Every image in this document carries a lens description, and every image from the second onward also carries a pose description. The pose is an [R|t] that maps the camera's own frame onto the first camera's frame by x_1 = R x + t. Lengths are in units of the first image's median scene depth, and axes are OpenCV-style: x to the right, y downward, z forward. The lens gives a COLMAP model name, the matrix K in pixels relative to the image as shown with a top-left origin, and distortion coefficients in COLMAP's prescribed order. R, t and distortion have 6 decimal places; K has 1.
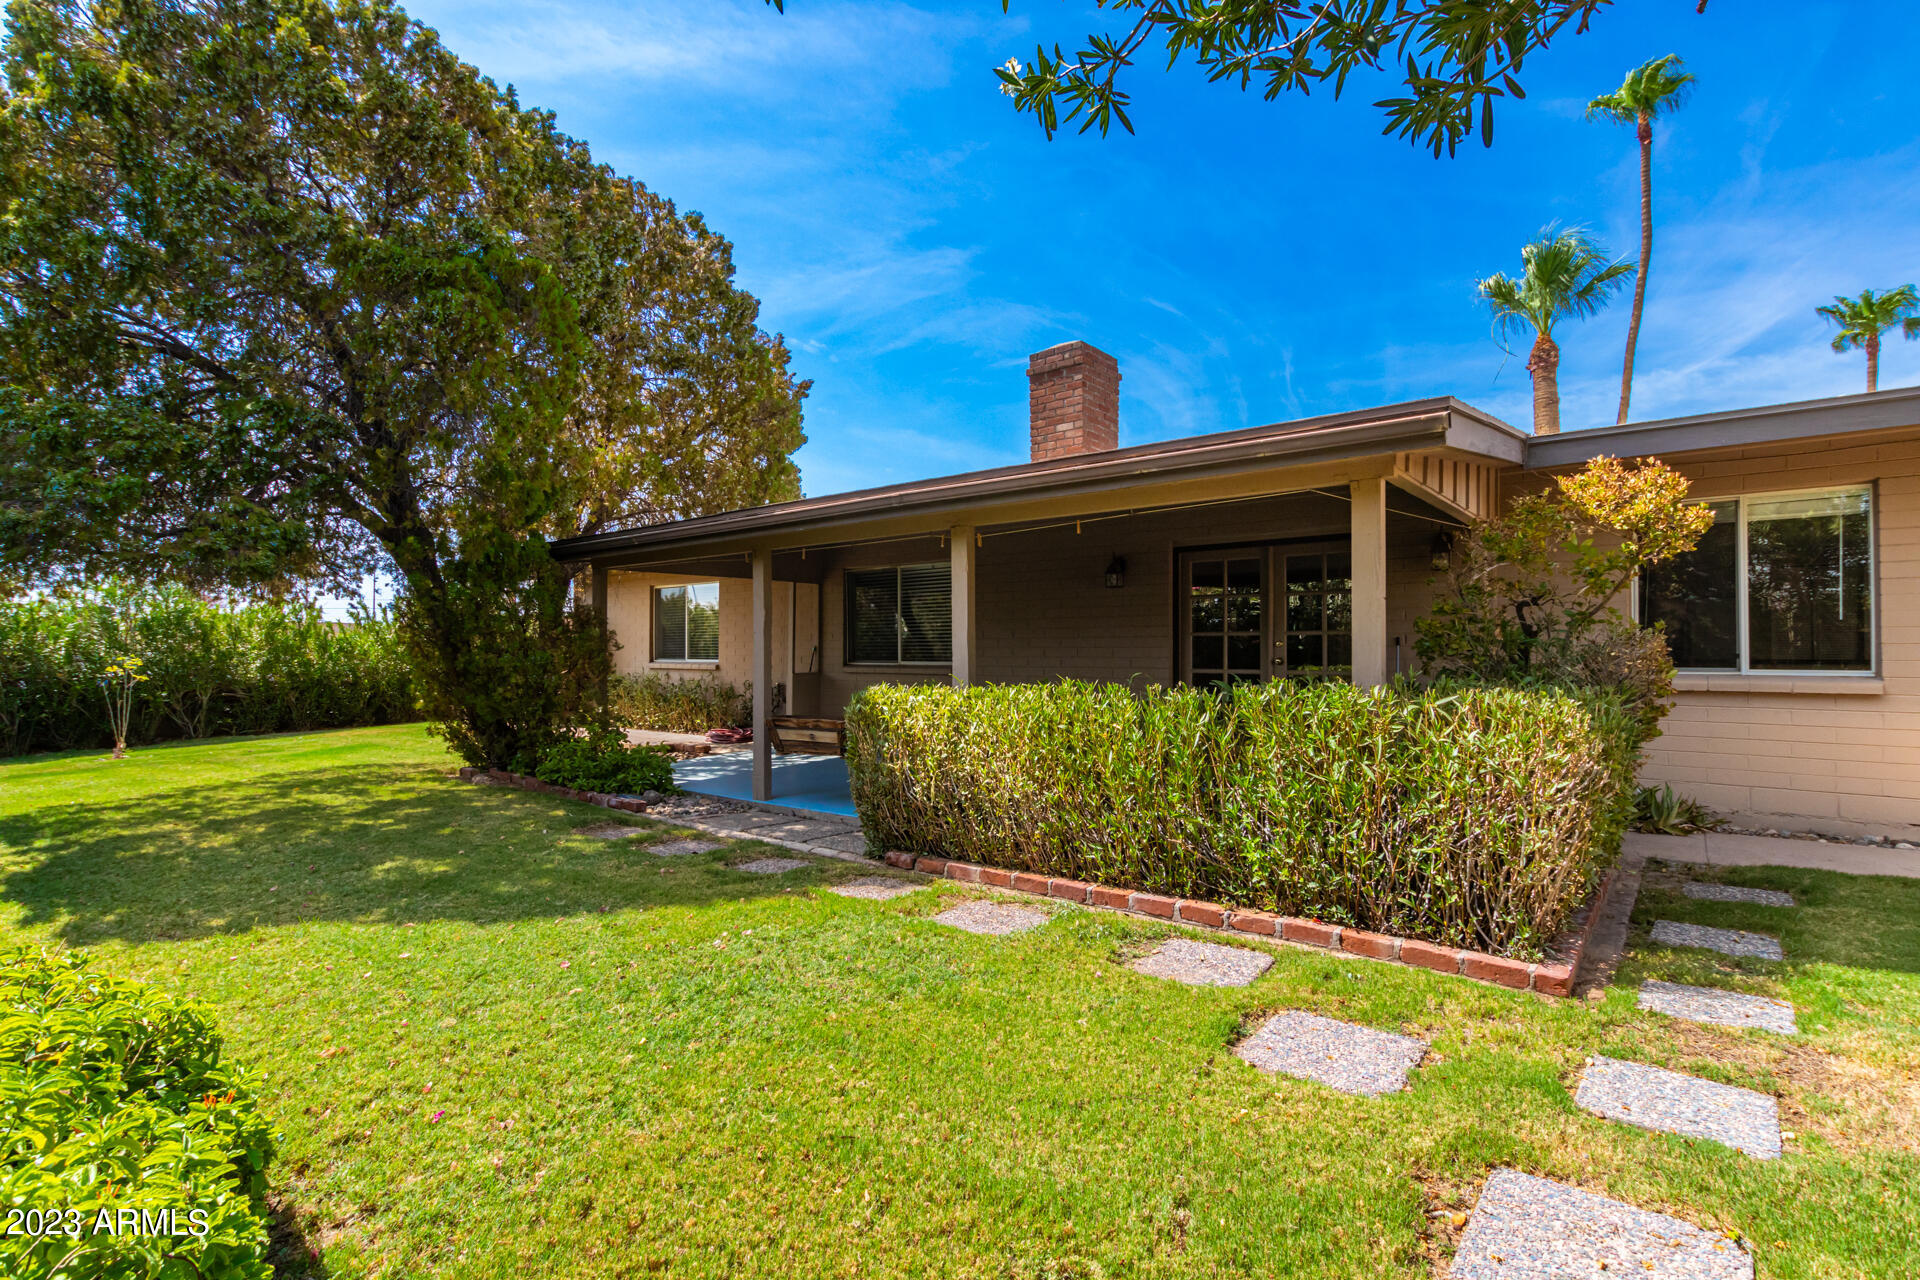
lens RADIAL K [[898.8, 0, 960.0], [0, 898.8, 640.0], [0, 0, 1]] dist [0.006731, -0.000313]
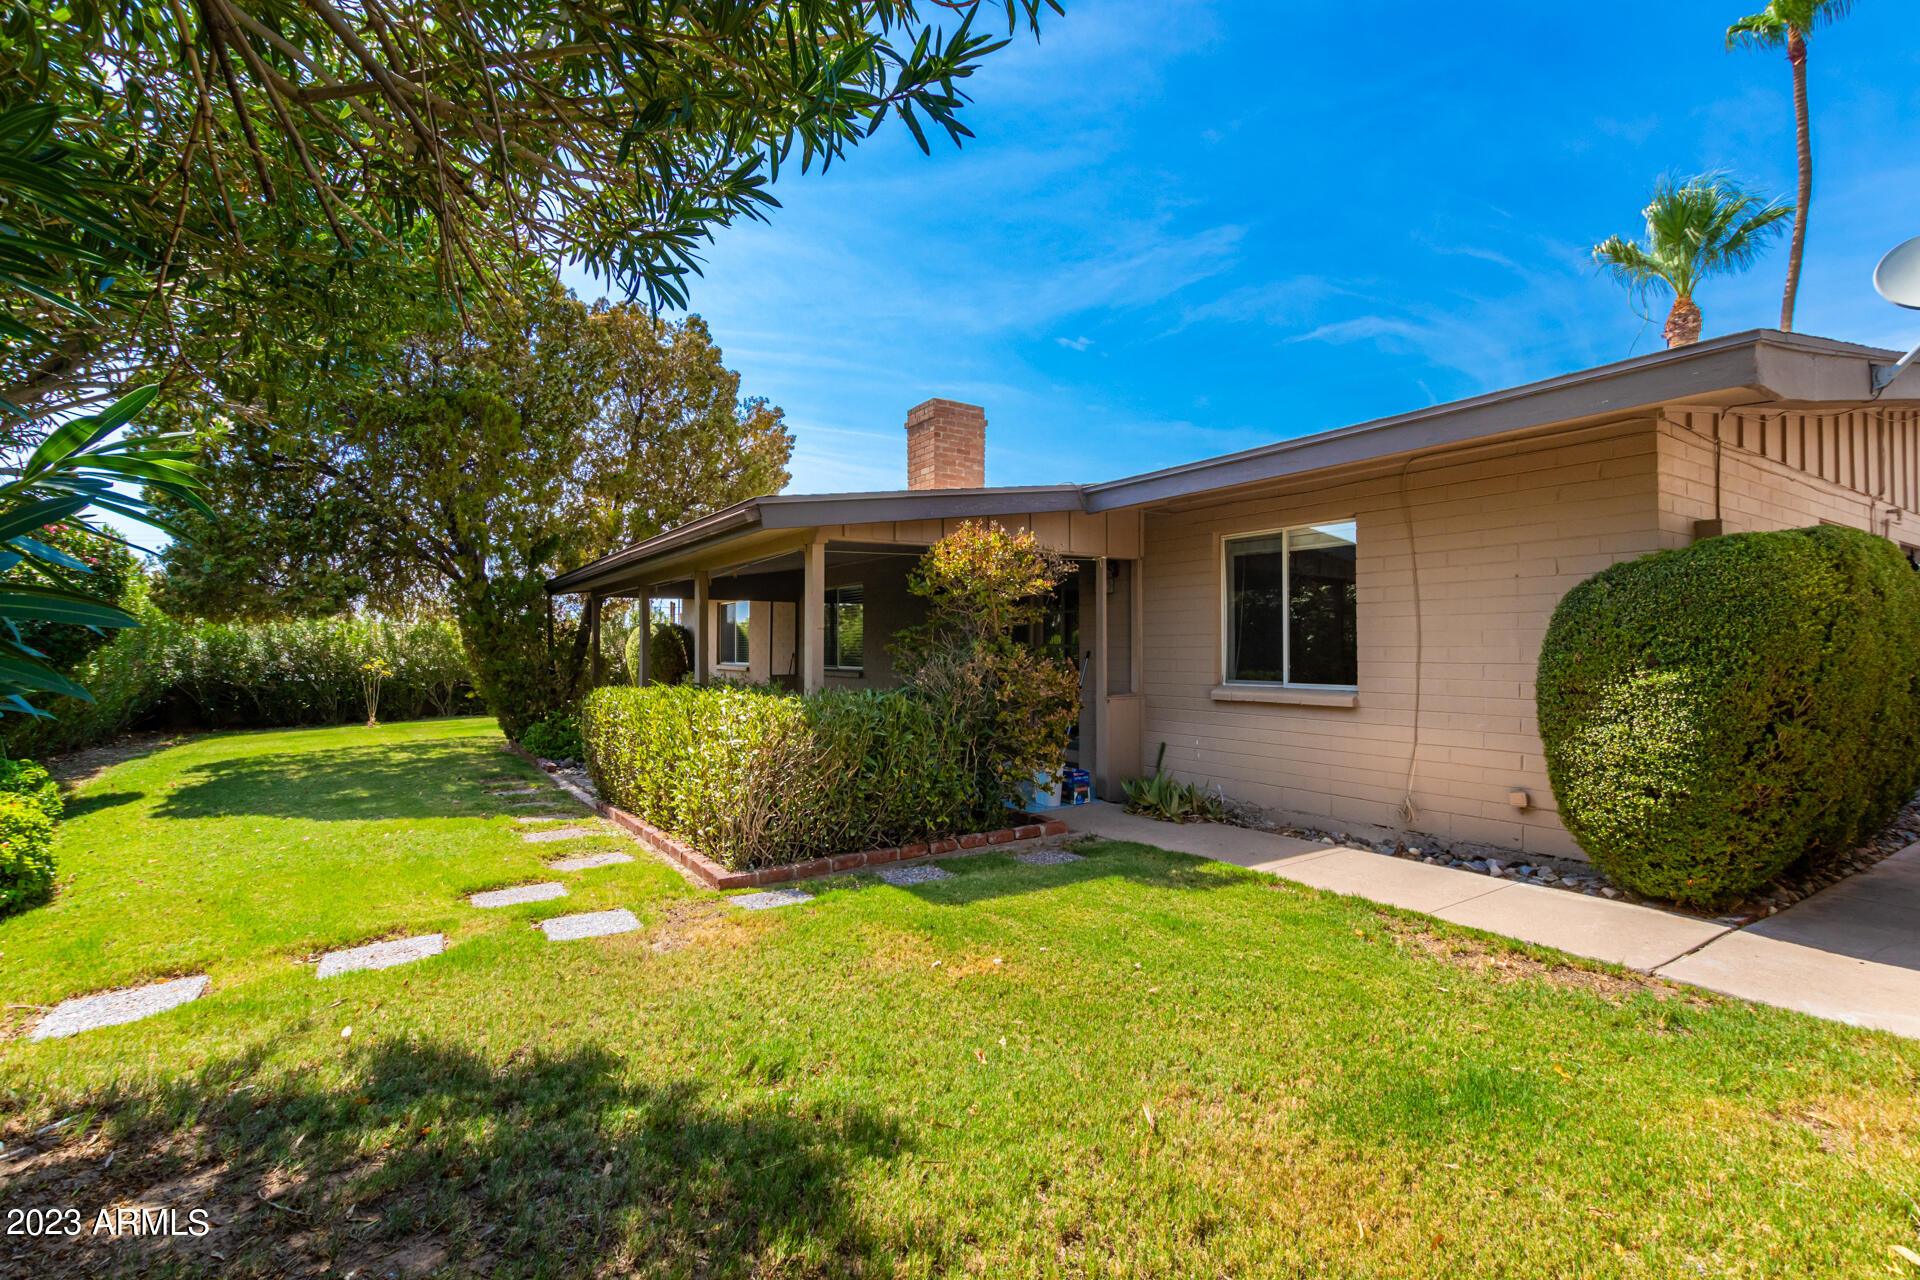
lens RADIAL K [[905.0, 0, 963.0], [0, 905.0, 651.2], [0, 0, 1]] dist [0.005224, -0.000580]
pose [[0.954879, 0.002217, -0.296987, 0.256486], [0.002166, 0.999894, 0.014431, -0.007915], [0.296987, -0.014423, 0.954772, -0.064789]]
